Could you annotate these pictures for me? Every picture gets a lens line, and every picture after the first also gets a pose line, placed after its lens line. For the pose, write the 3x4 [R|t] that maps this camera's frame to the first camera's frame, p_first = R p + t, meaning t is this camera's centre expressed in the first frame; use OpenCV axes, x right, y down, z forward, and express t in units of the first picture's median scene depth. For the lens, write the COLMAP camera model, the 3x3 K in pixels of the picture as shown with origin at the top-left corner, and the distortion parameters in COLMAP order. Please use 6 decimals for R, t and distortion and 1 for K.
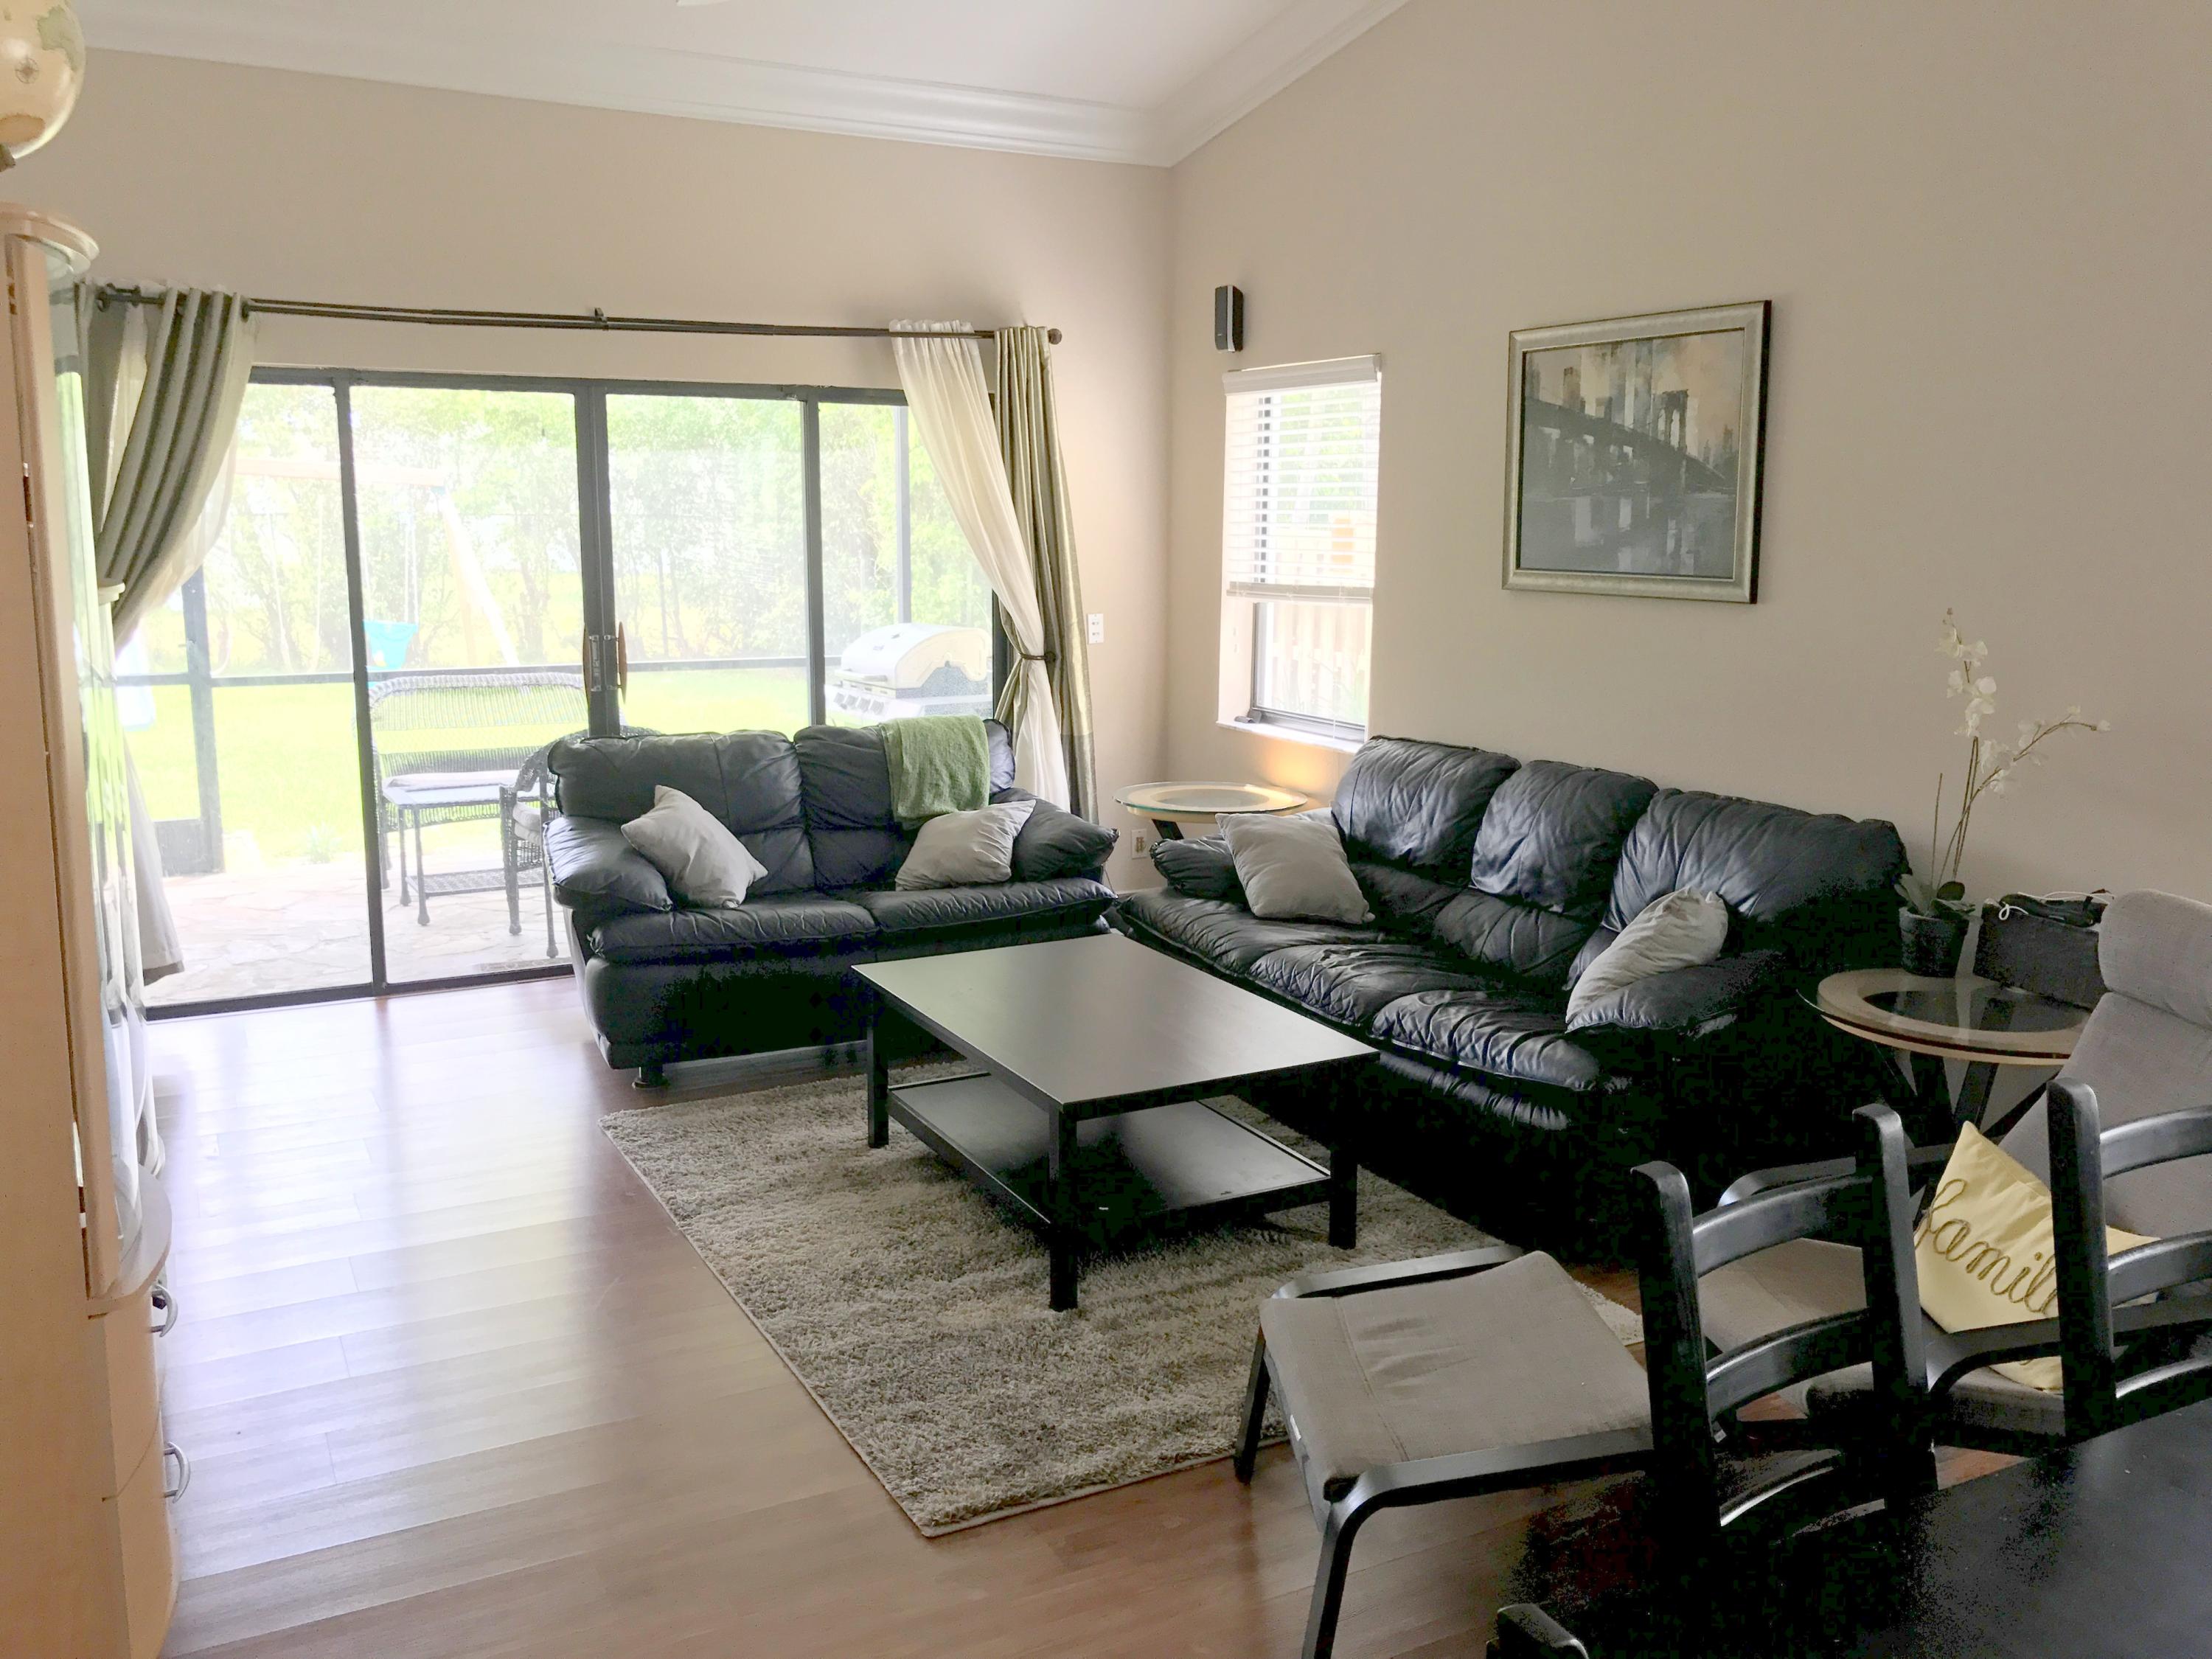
lens RADIAL K [[1825.9, 0, 1087.3], [0, 1825.9, 806.3], [0, 0, 1]] dist [0.032578, -0.049506]
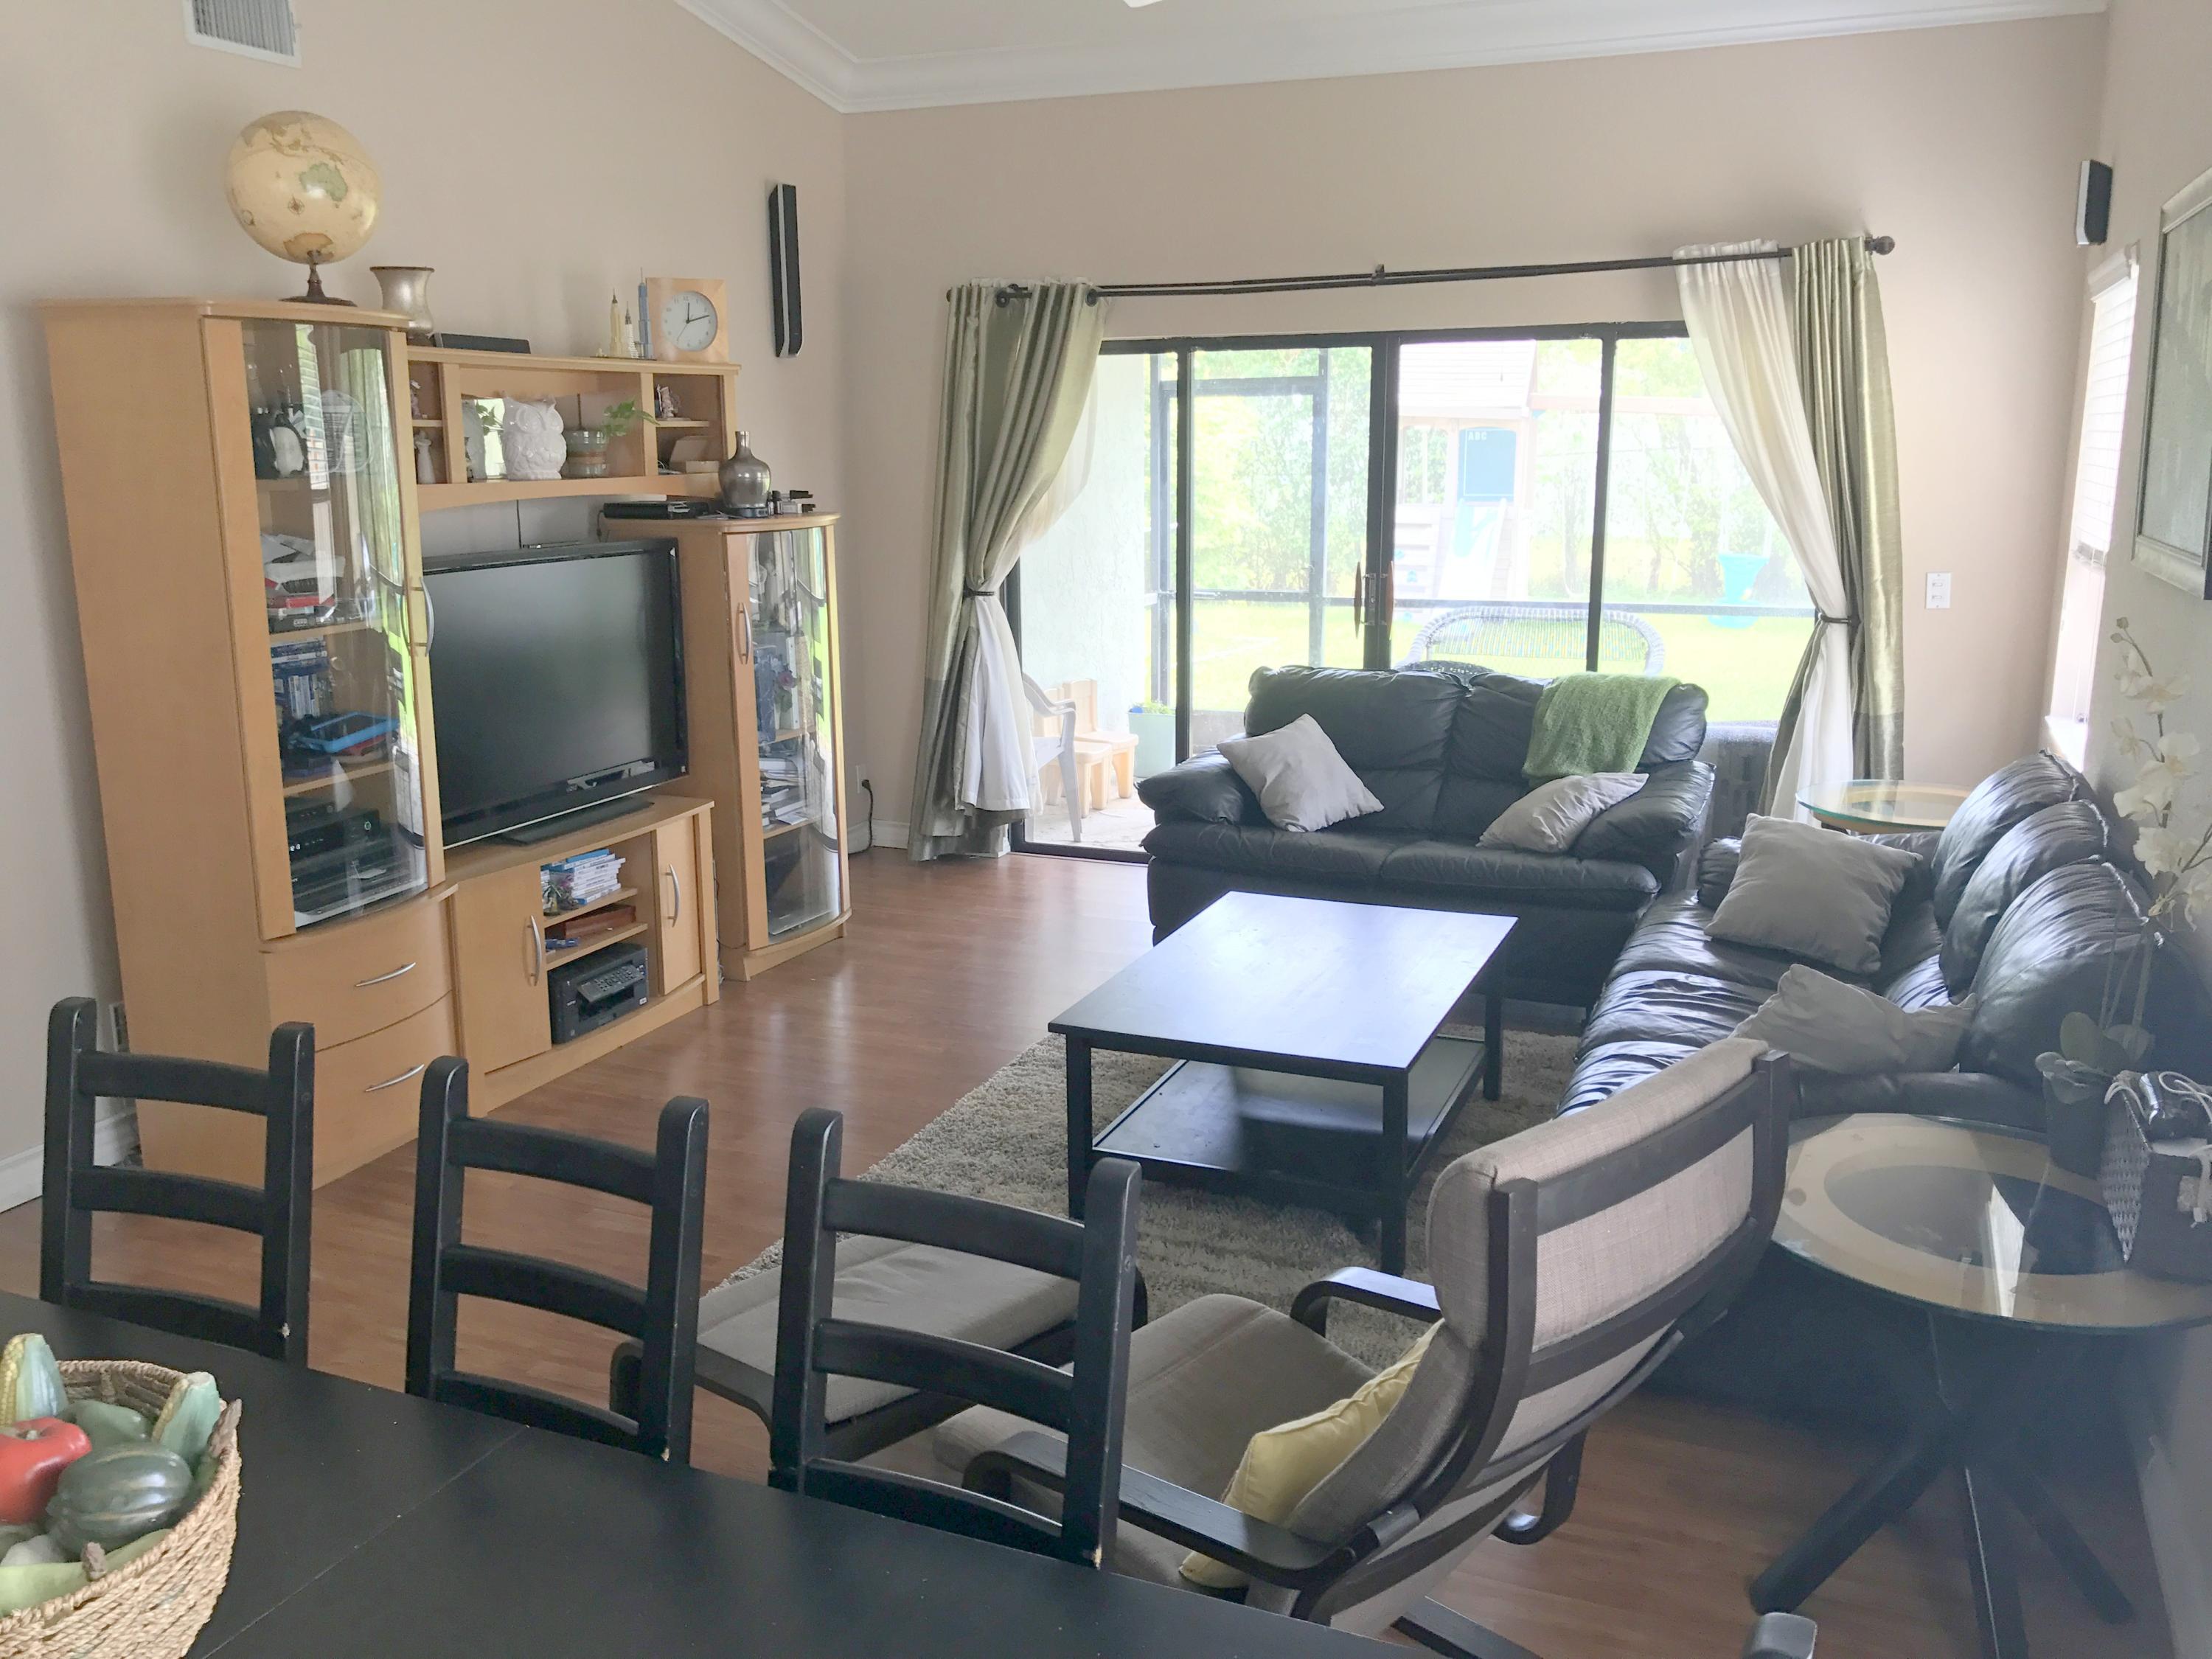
lens RADIAL K [[1825.9, 0, 1113.6], [0, 1825.9, 809.3], [0, 0, 1]] dist [0.032578, -0.049506]
pose [[0.633192, 0.145261, -0.760242, 0.526665], [-0.115223, 0.988977, 0.092998, -0.042532], [0.765370, 0.028712, 0.642949, 0.219908]]
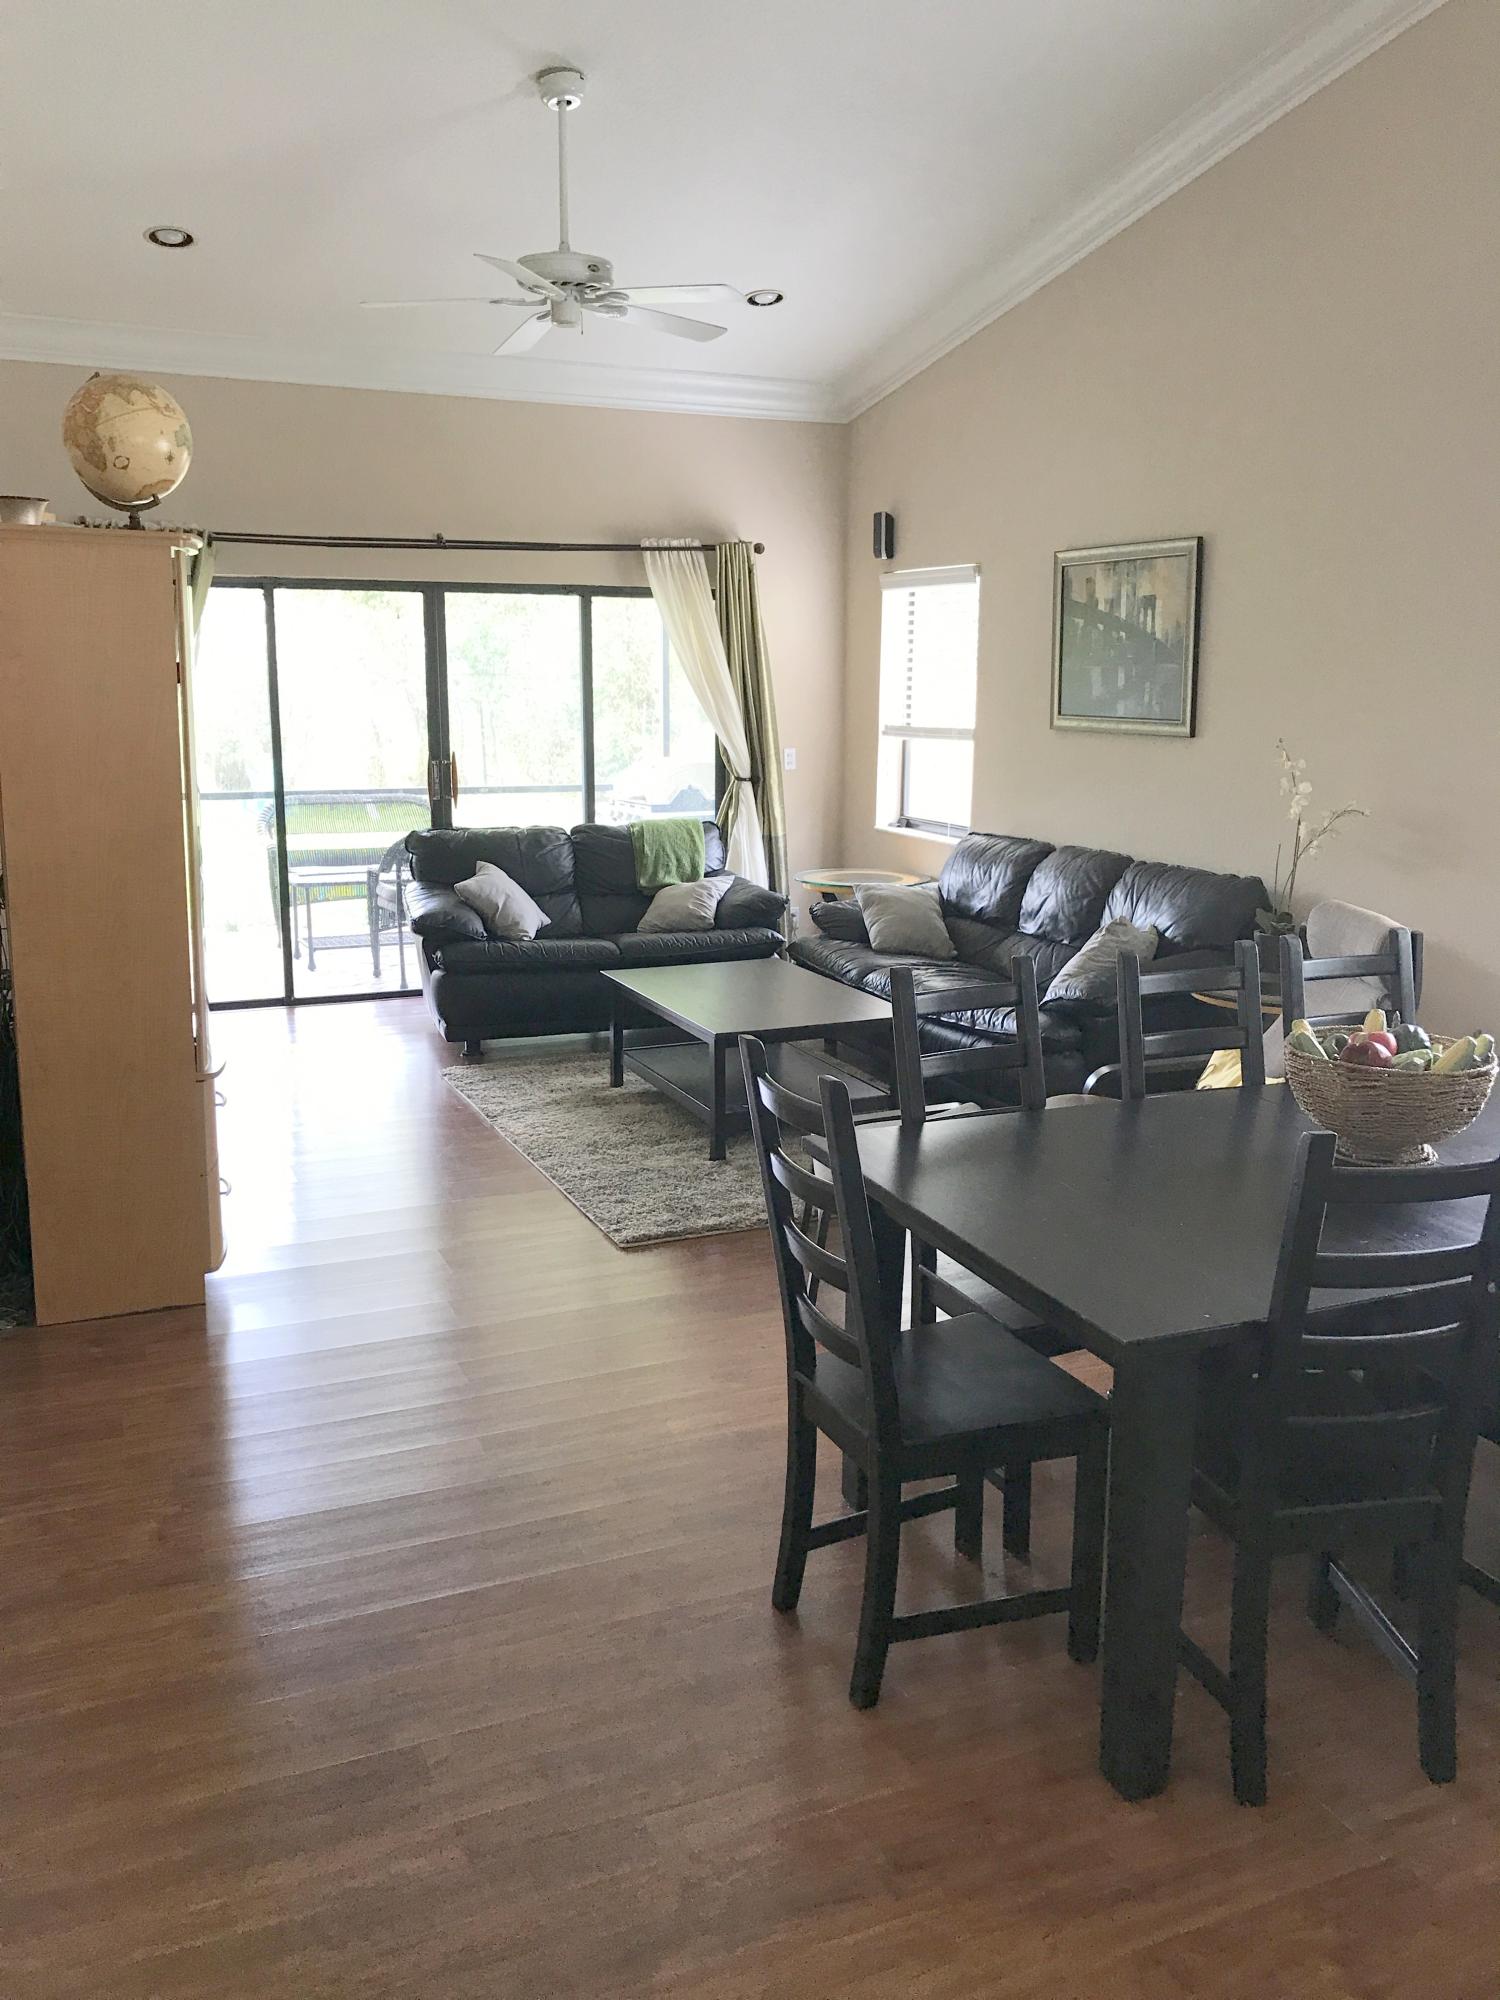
lens RADIAL K [[1650.9, 0, 749.6], [0, 1650.9, 996.9], [0, 0, 1]] dist [0.032578, -0.049506]
pose [[0.997559, 0.014701, -0.068263, 0.079297], [-0.012289, 0.999290, 0.035628, 0.049419], [0.068738, -0.034702, 0.997031, -0.330503]]
